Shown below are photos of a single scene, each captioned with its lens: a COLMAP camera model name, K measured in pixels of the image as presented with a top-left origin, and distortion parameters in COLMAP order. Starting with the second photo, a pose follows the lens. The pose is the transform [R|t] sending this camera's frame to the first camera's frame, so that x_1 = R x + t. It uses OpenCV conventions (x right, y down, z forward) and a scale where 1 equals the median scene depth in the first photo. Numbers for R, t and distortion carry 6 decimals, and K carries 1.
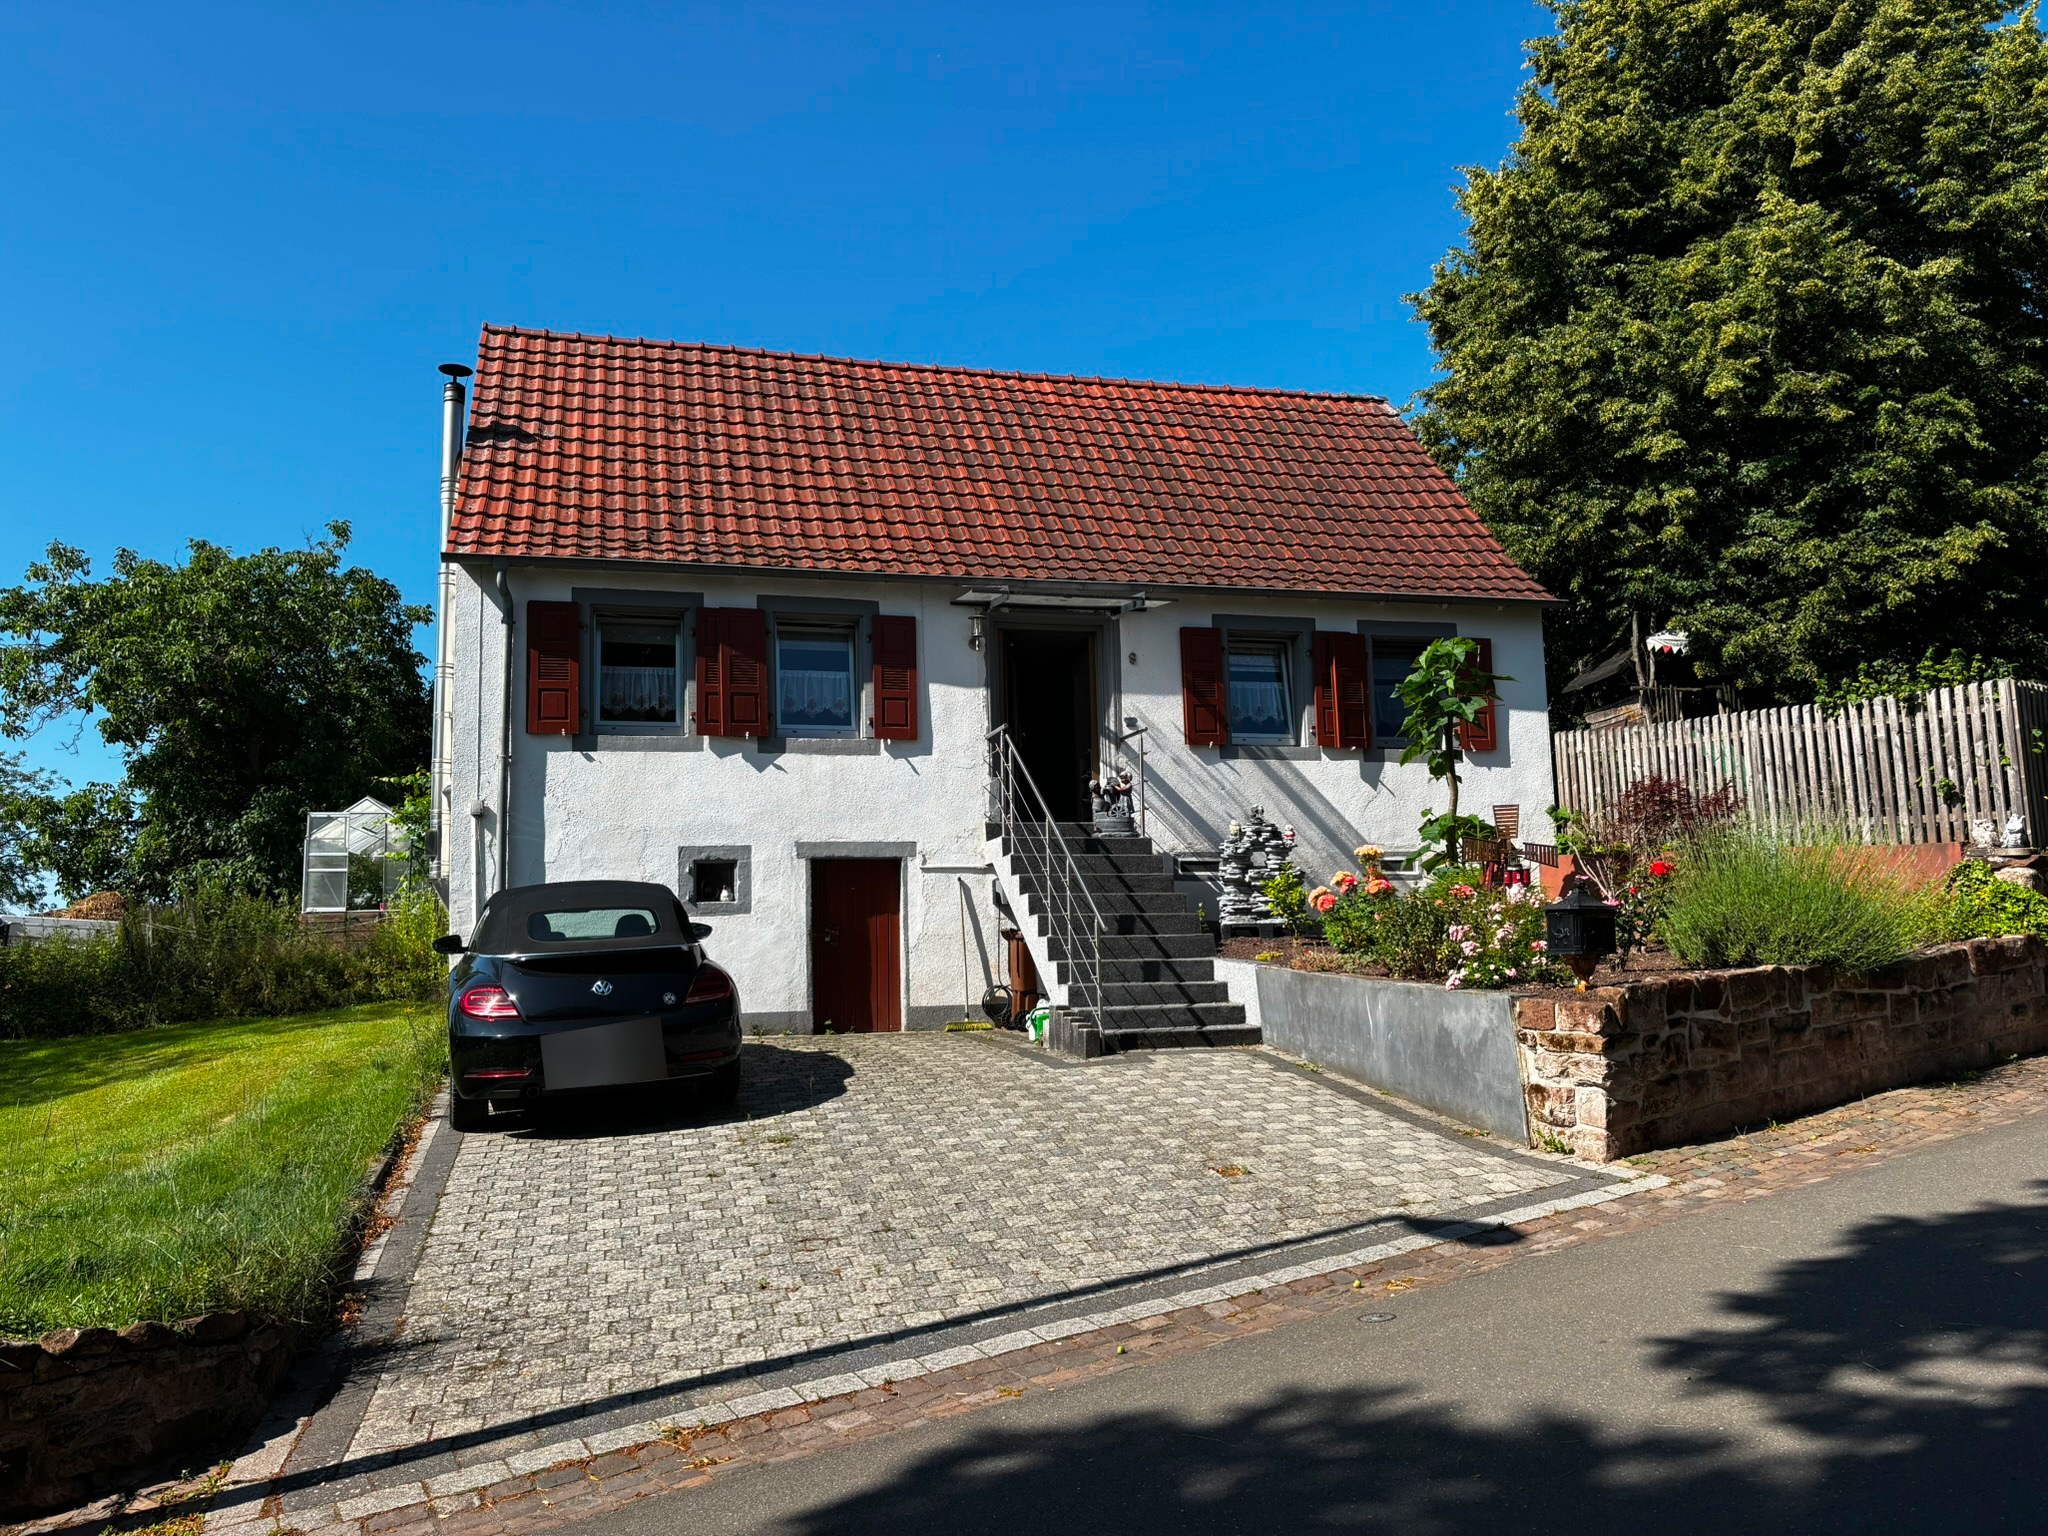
lens RADIAL K [[1536.0, 0, 1020.0], [0, 1536.0, 758.1], [0, 0, 1]] dist [0.040434, -0.042569]
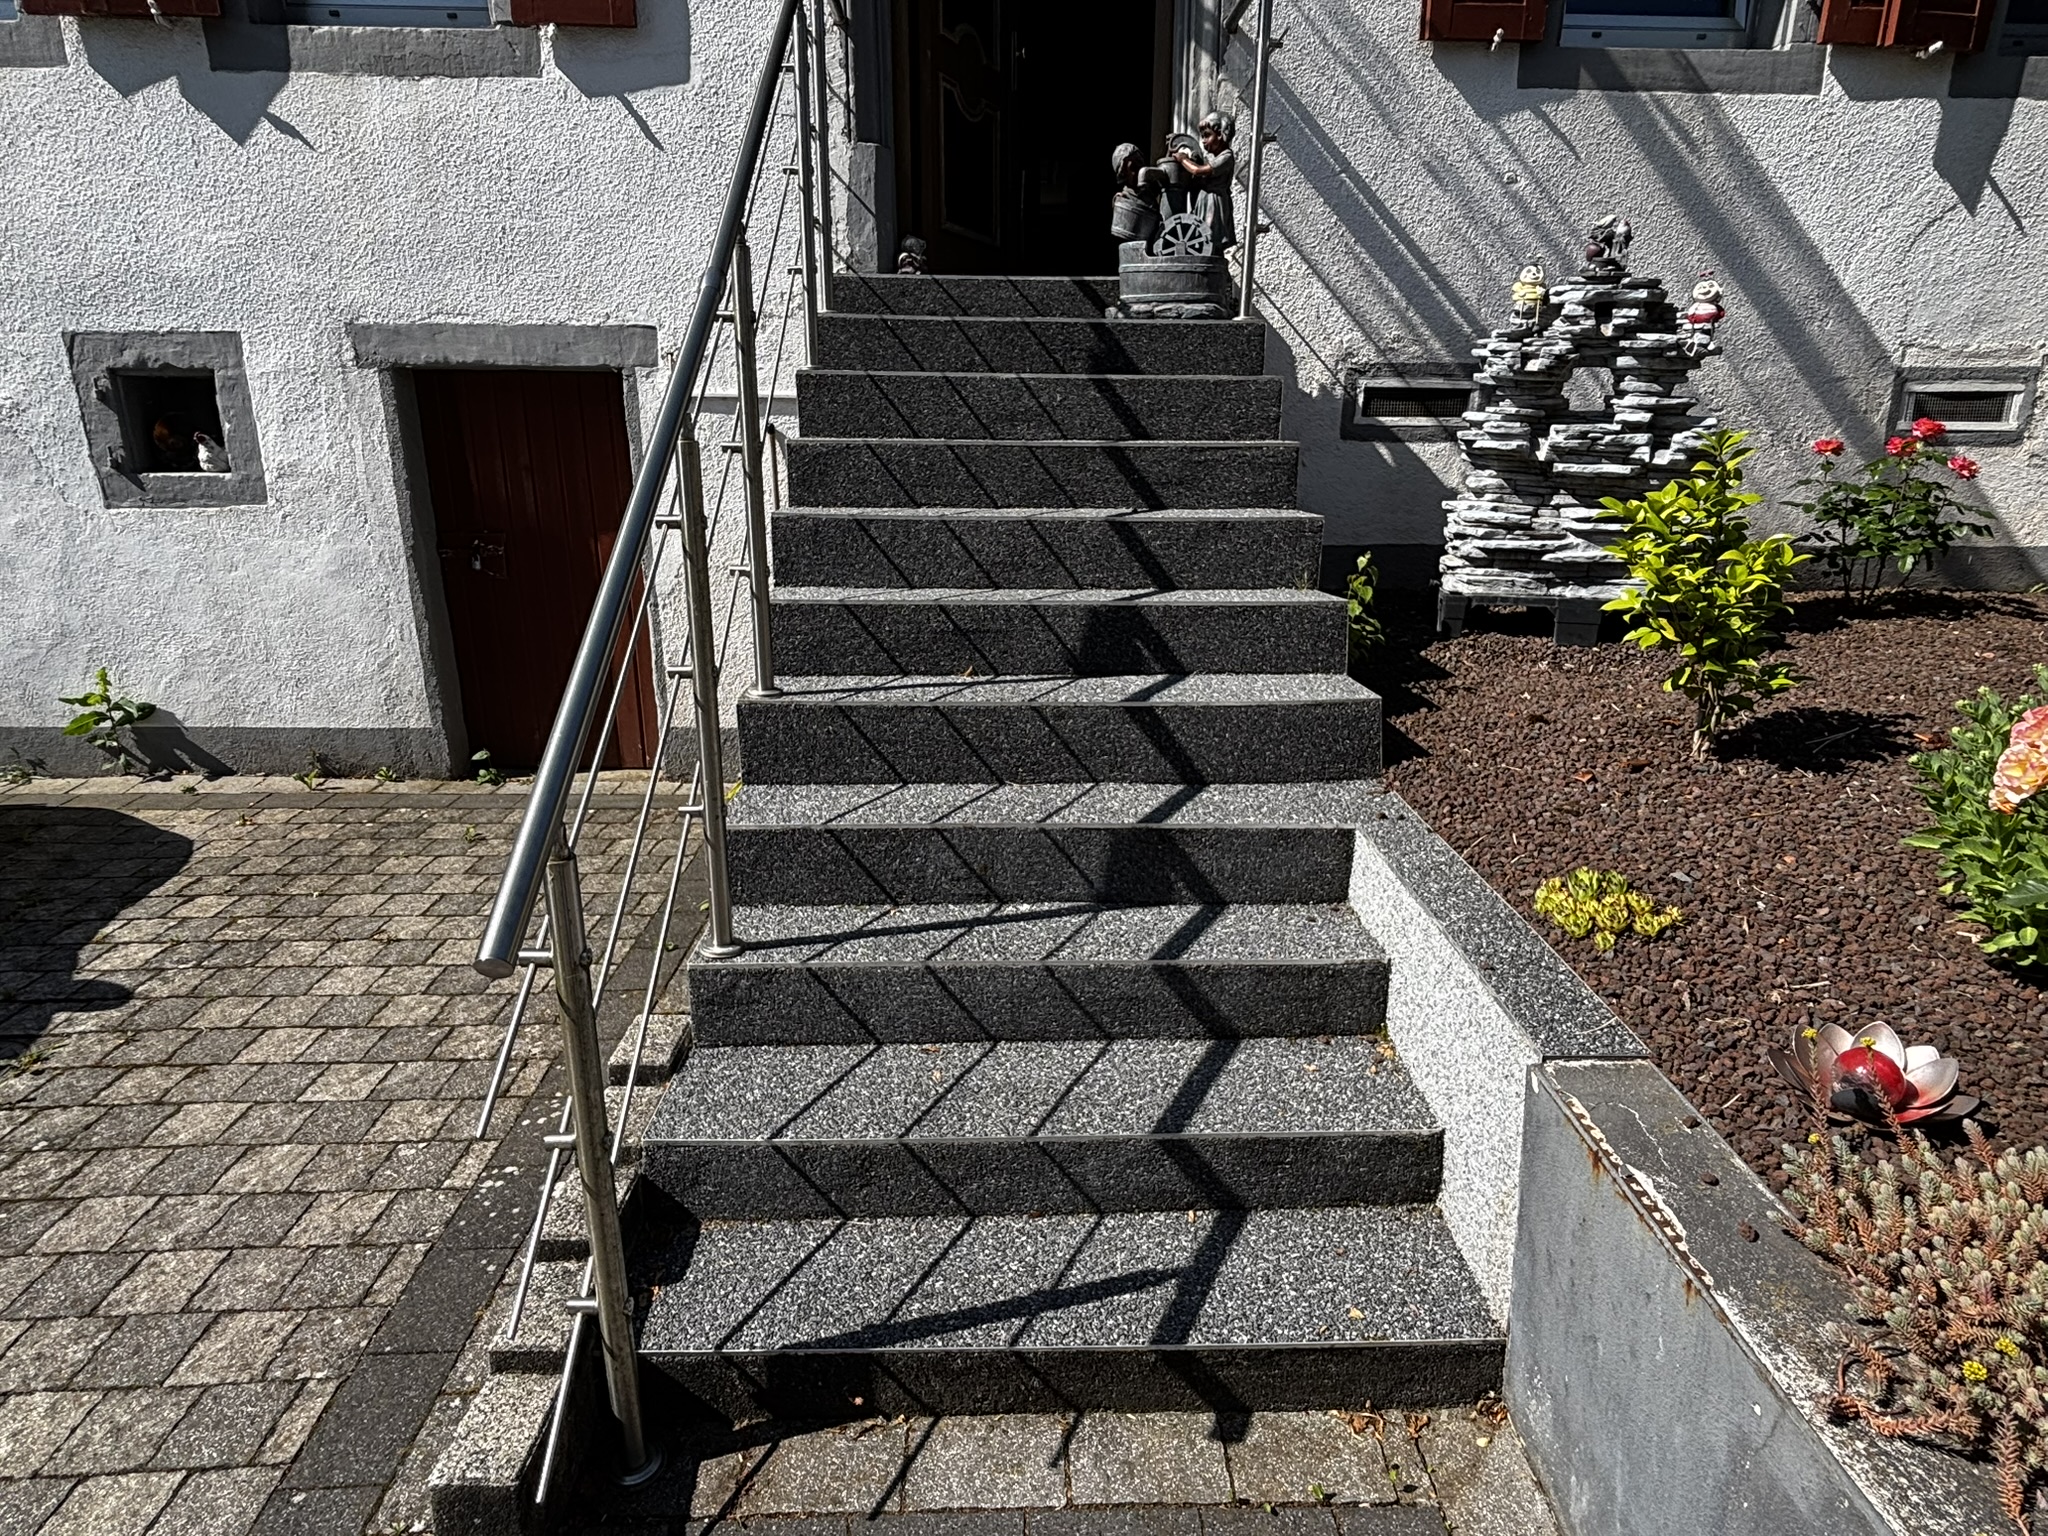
lens RADIAL K [[1159.7, 0, 1025.4], [0, 1159.7, 762.7], [0, 0, 1]] dist [-0.017892, 0.012222]
pose [[0.970765, 0.094153, -0.220795, 0.098187], [0.003173, 0.914743, 0.404024, 0.037286], [0.240011, -0.392913, 0.887702, 0.709302]]
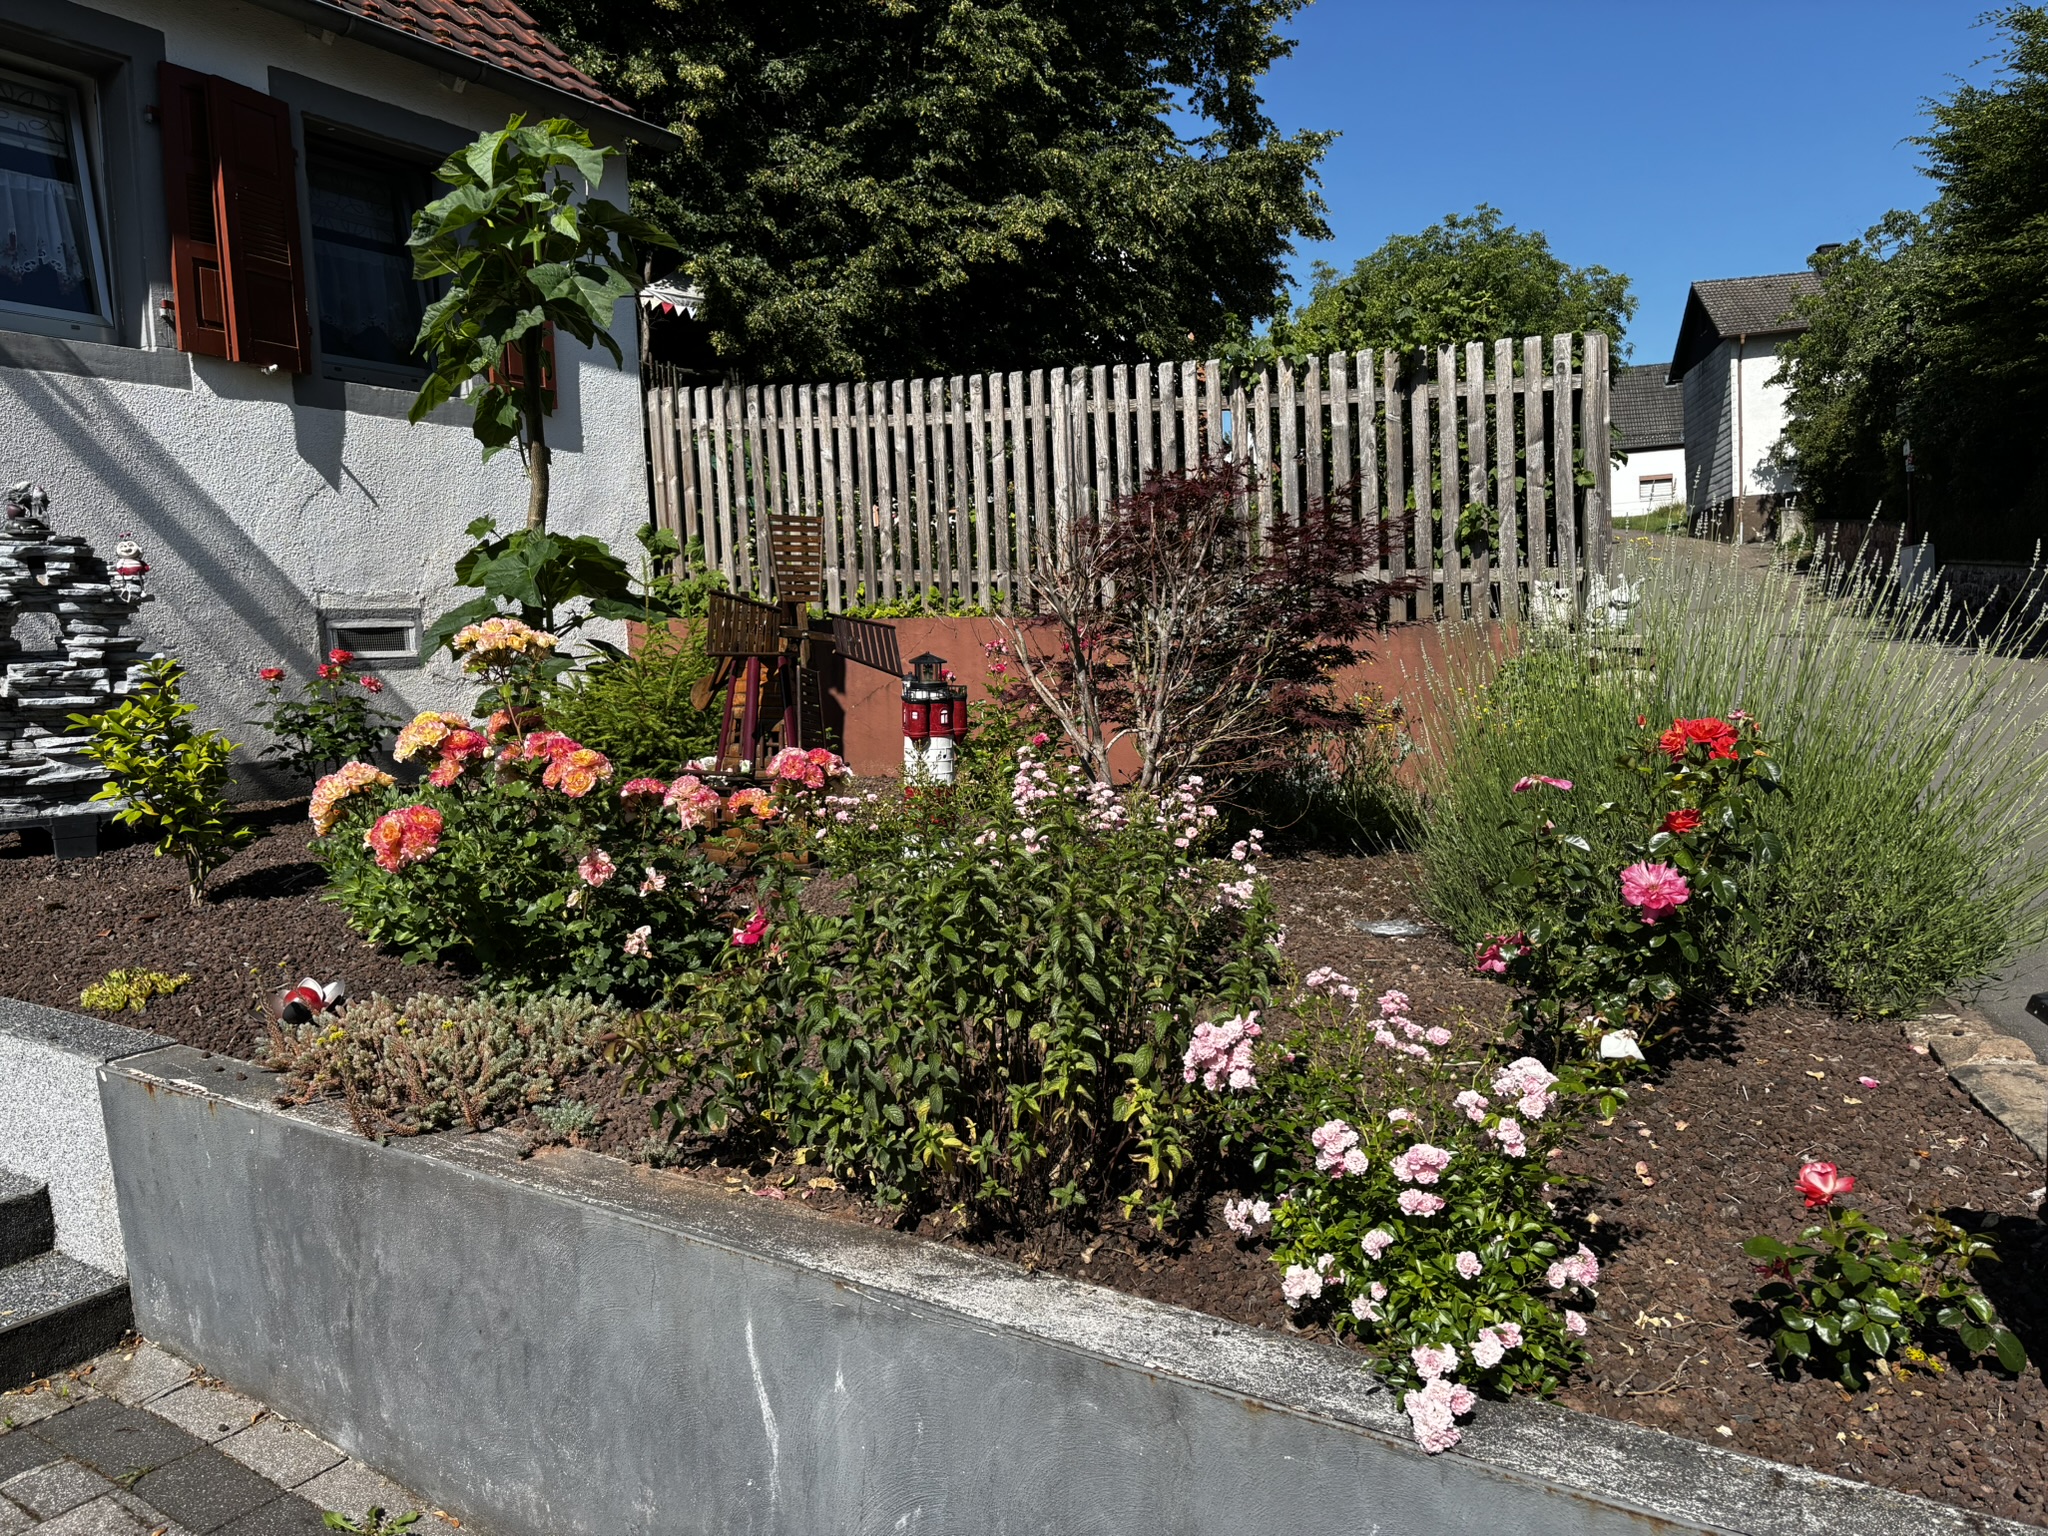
lens RADIAL K [[1536.0, 0, 1025.4], [0, 1536.0, 756.9], [0, 0, 1]] dist [0.040434, -0.042569]
pose [[0.726447, -0.056950, 0.684858, 0.070996], [-0.063665, 0.986698, 0.149581, 0.024343], [-0.684267, -0.152264, 0.713158, 0.567927]]
